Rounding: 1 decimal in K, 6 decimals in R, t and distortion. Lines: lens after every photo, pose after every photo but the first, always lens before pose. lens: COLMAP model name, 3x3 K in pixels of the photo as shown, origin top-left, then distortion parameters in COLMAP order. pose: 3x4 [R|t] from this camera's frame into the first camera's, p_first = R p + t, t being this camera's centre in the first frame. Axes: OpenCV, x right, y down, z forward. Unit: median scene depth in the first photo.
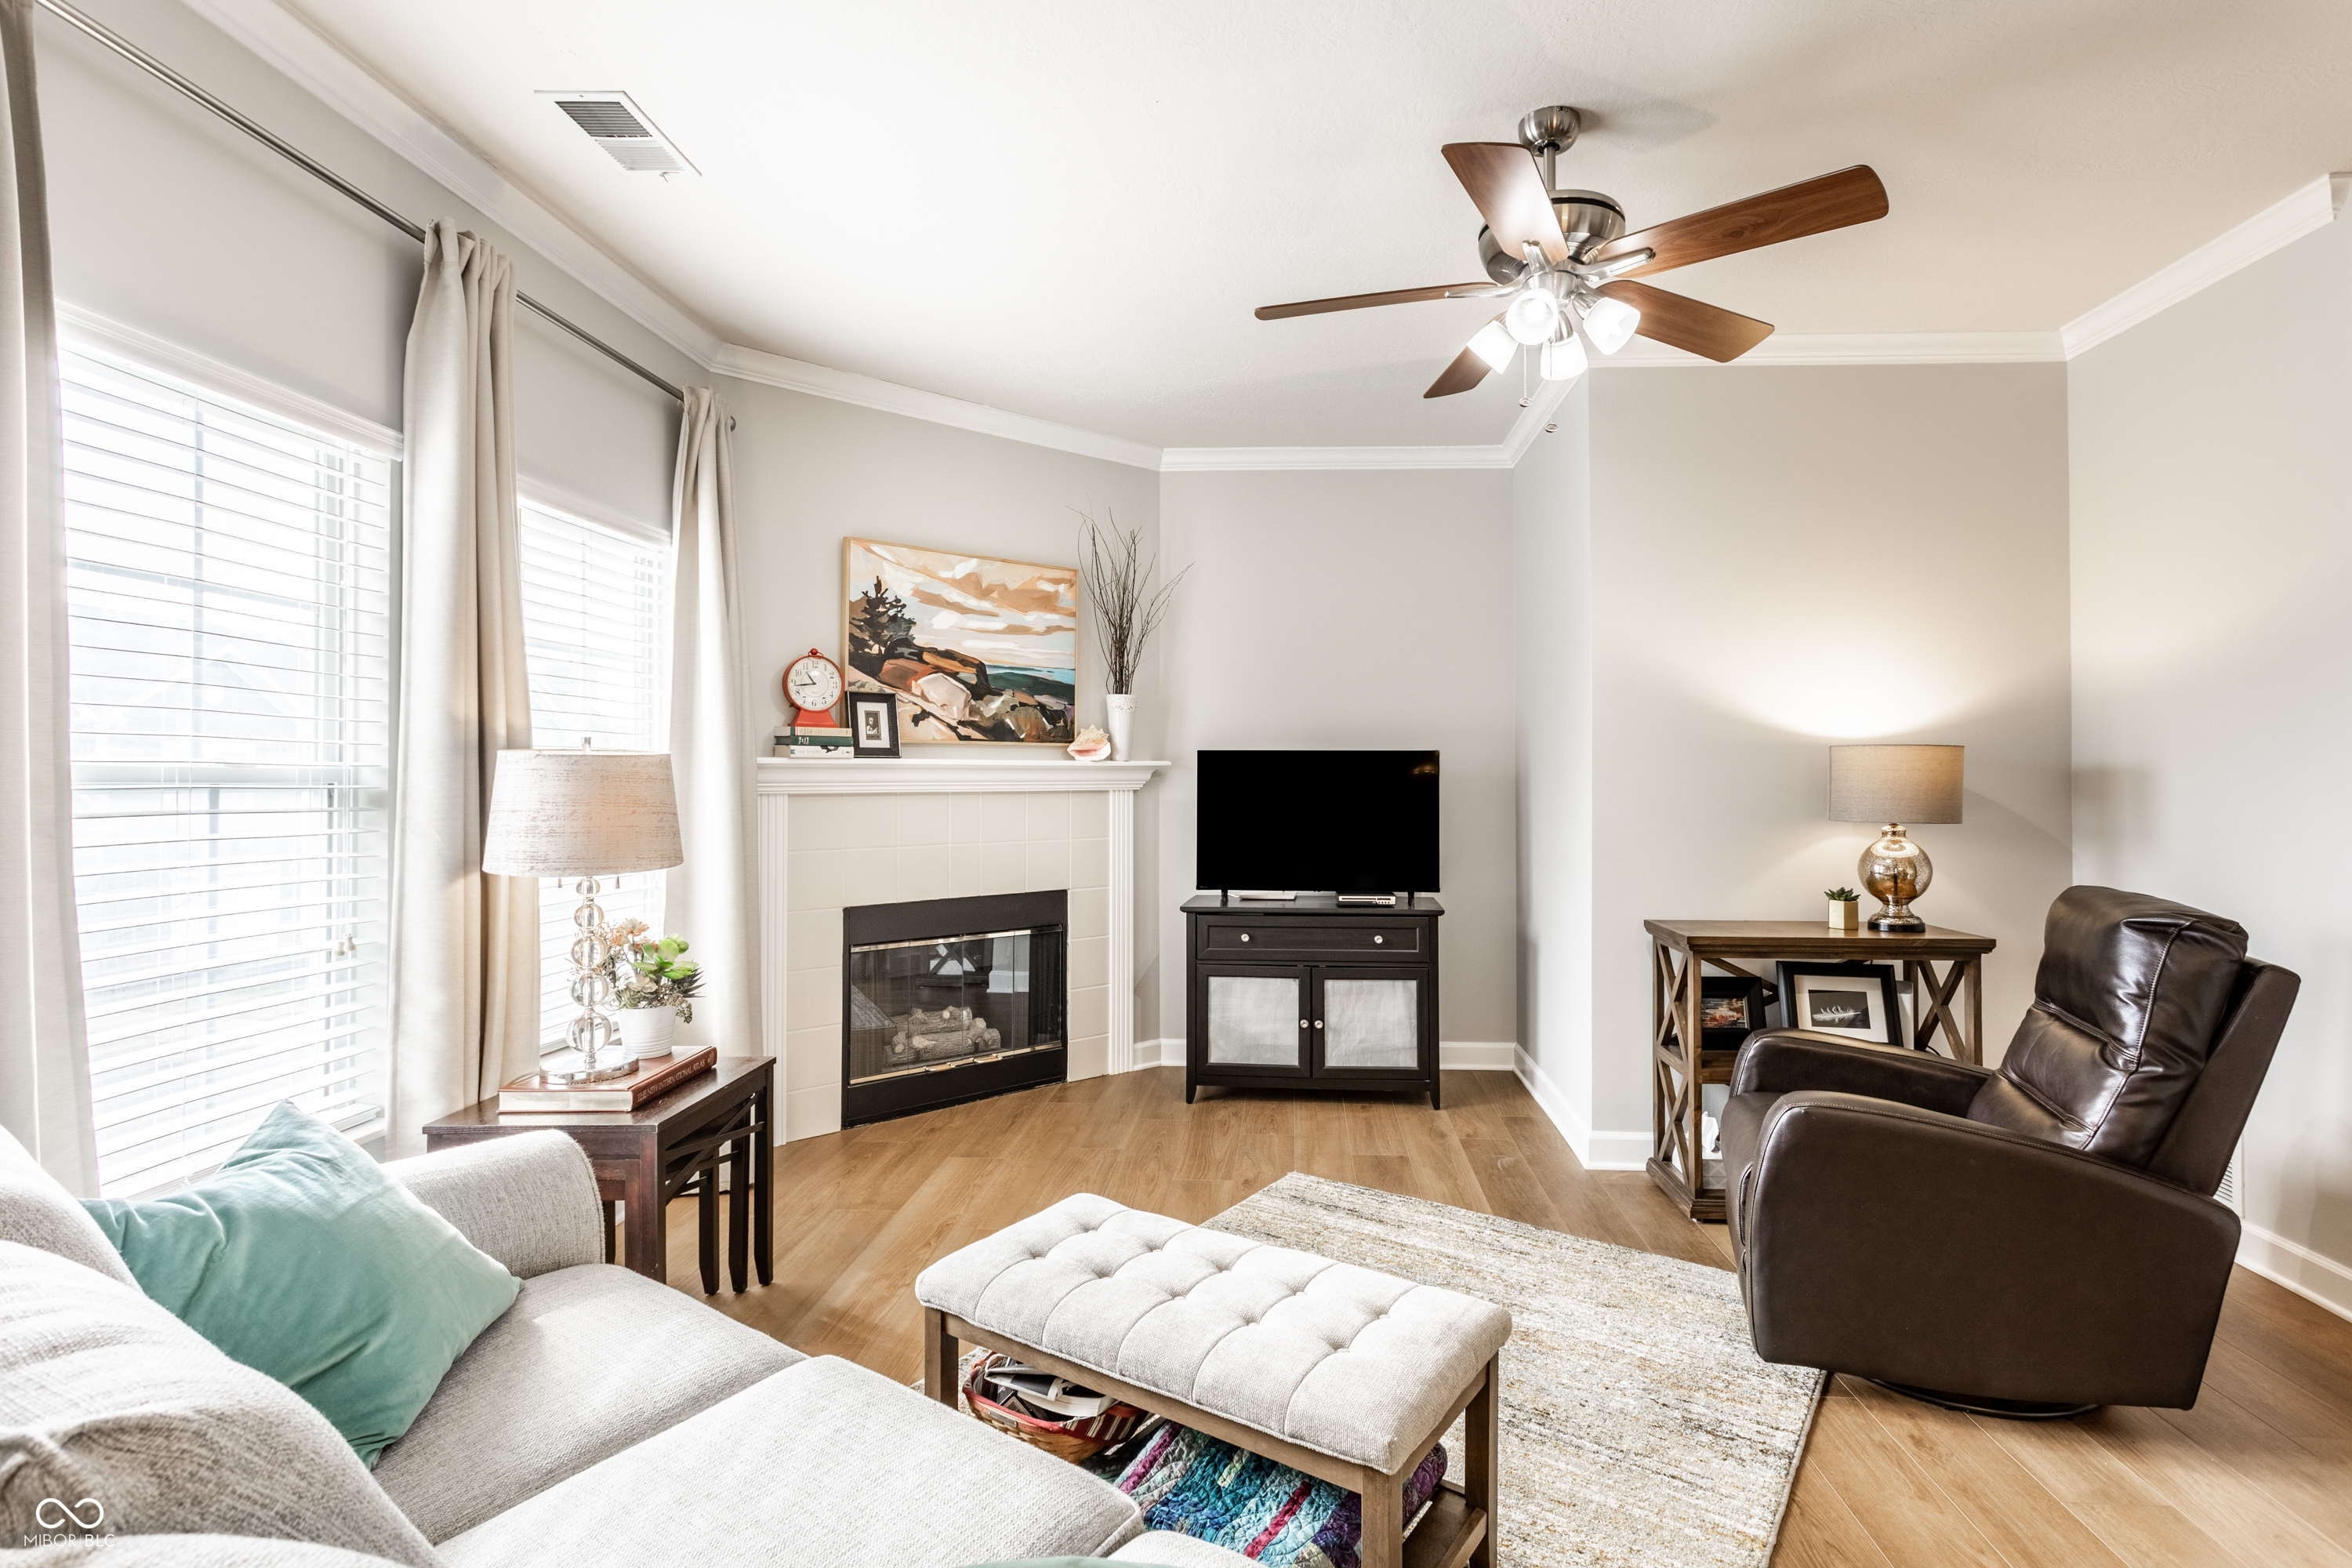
lens RADIAL K [[1121.0, 0, 1242.8], [0, 1121.0, 775.6], [0, 0, 1]] dist [-0.001328, -0.000286]
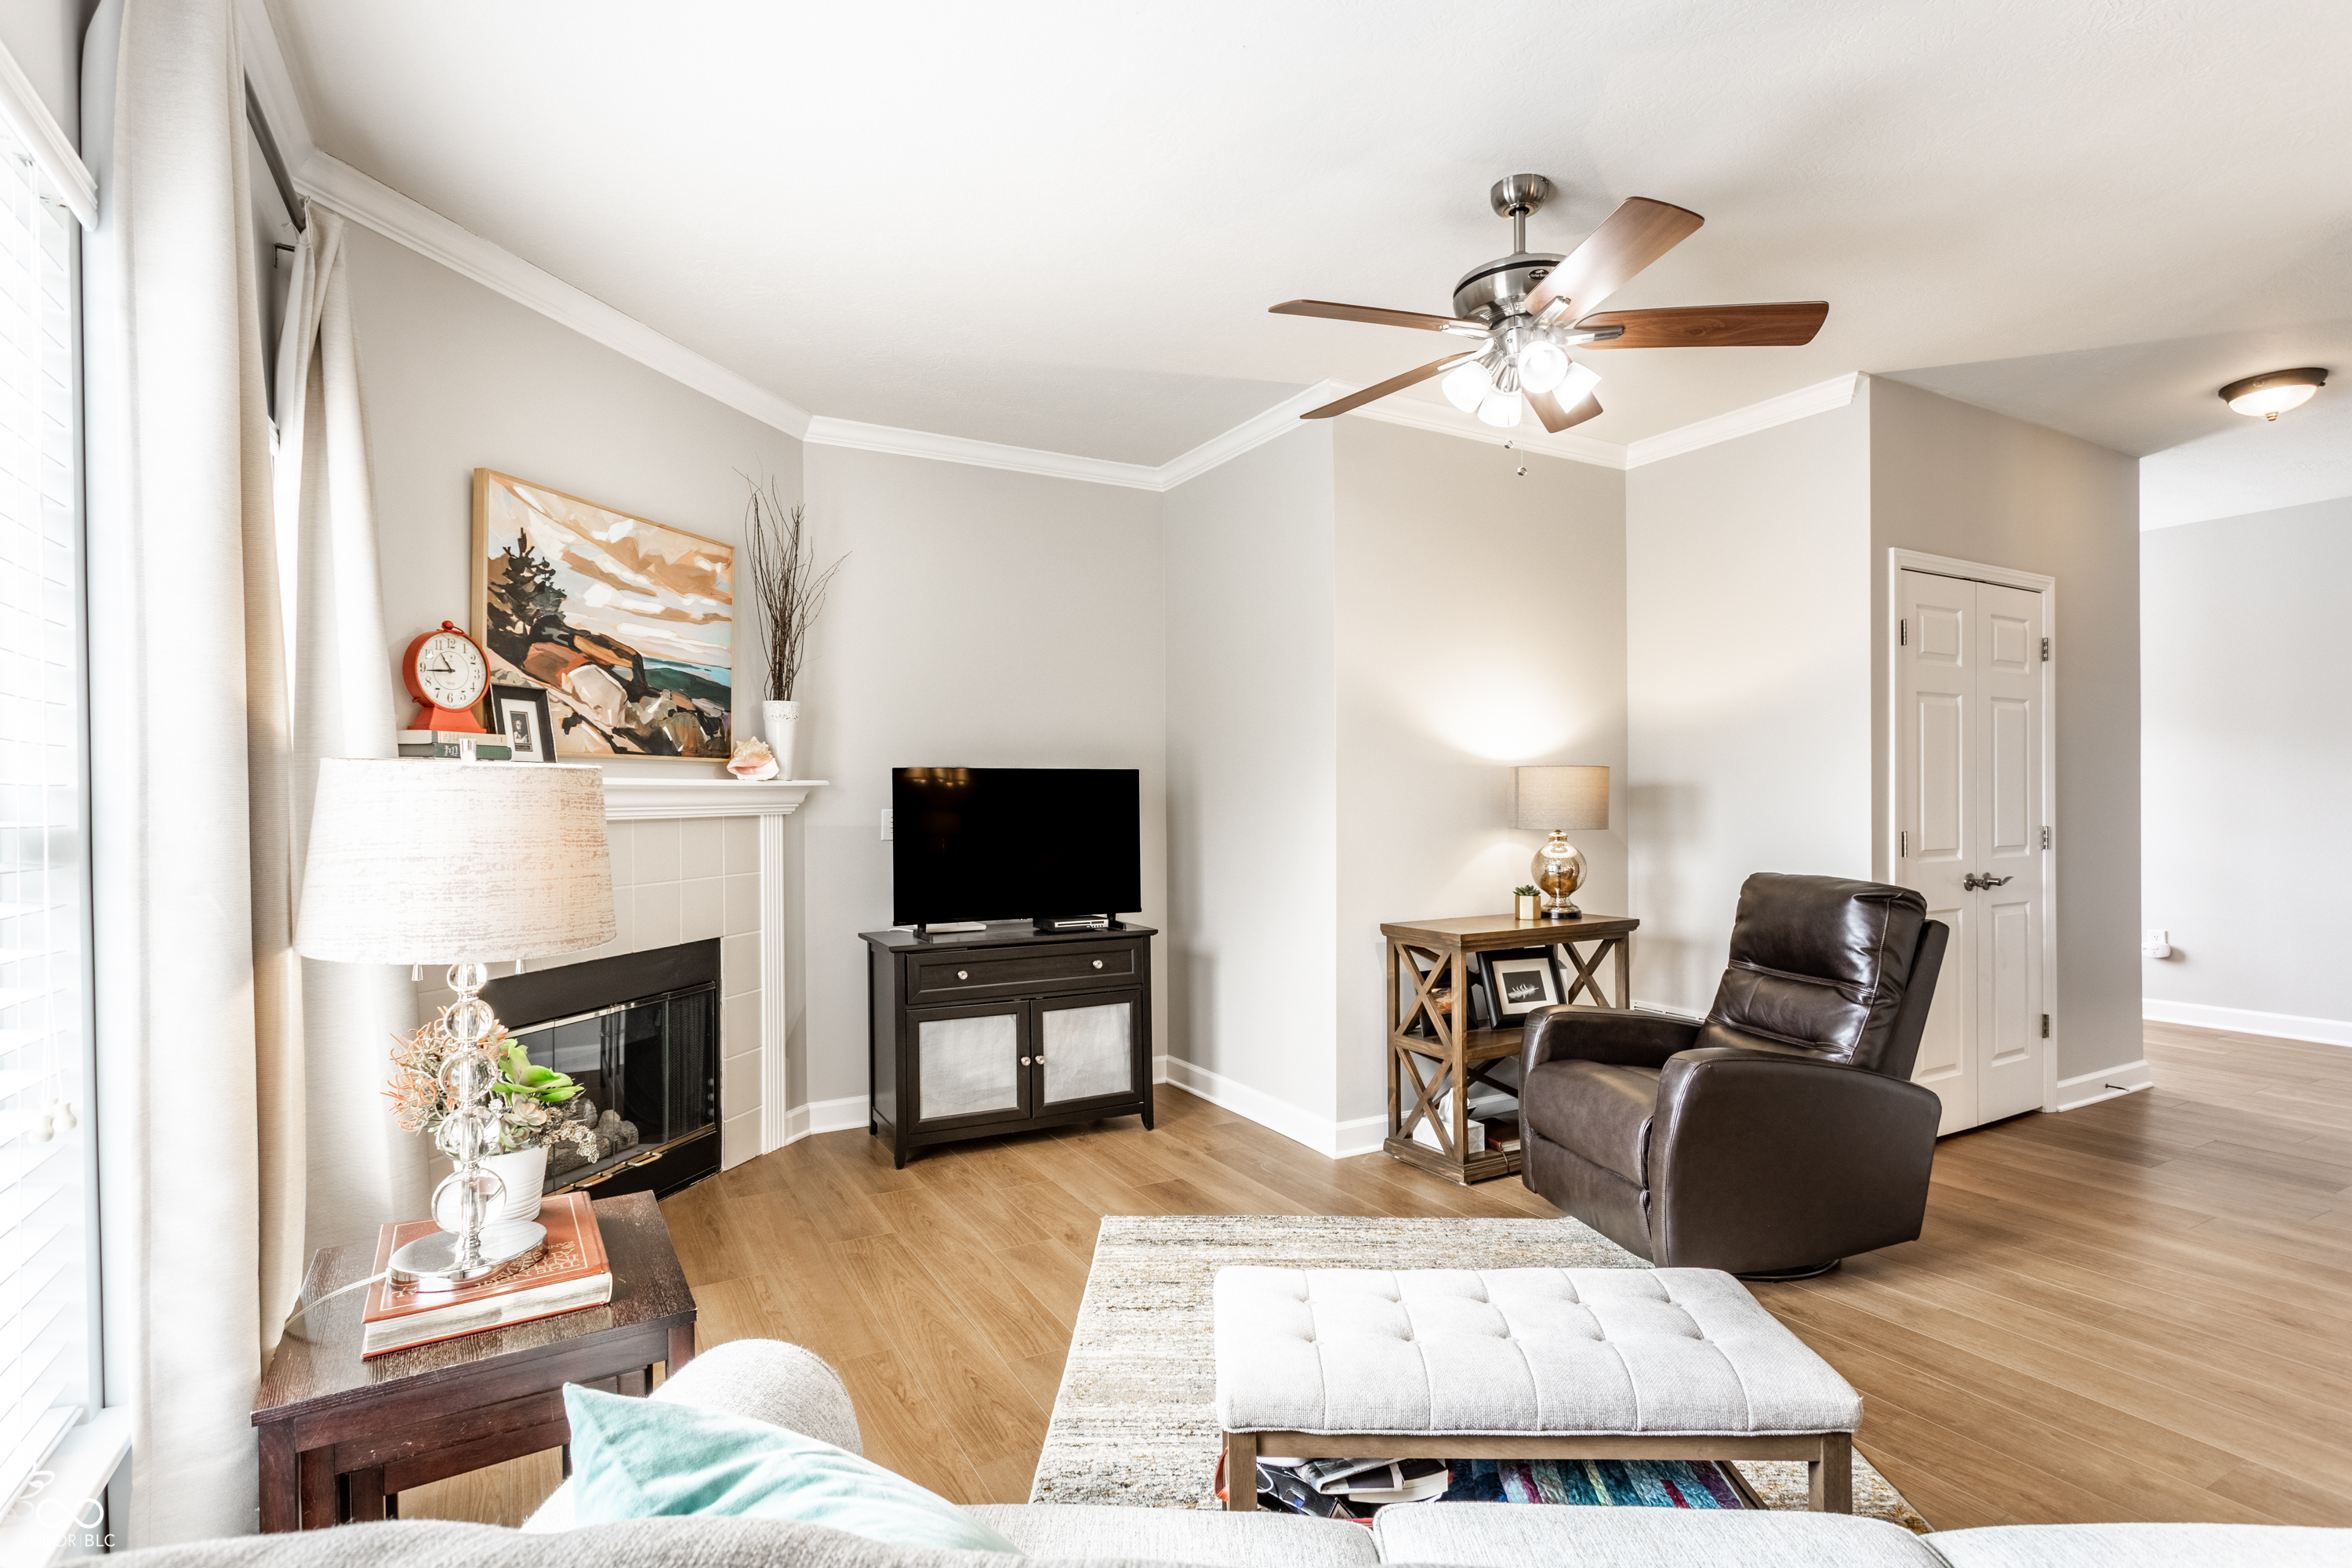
lens RADIAL K [[1124.7, 0, 1175.6], [0, 1124.7, 805.6], [0, 0, 1]] dist [0.000186, 0.000028]
pose [[0.851802, -0.012070, 0.523725, -0.339680], [0.008005, 0.999918, 0.010027, -0.000061], [-0.523803, -0.004348, 0.851828, 0.142569]]
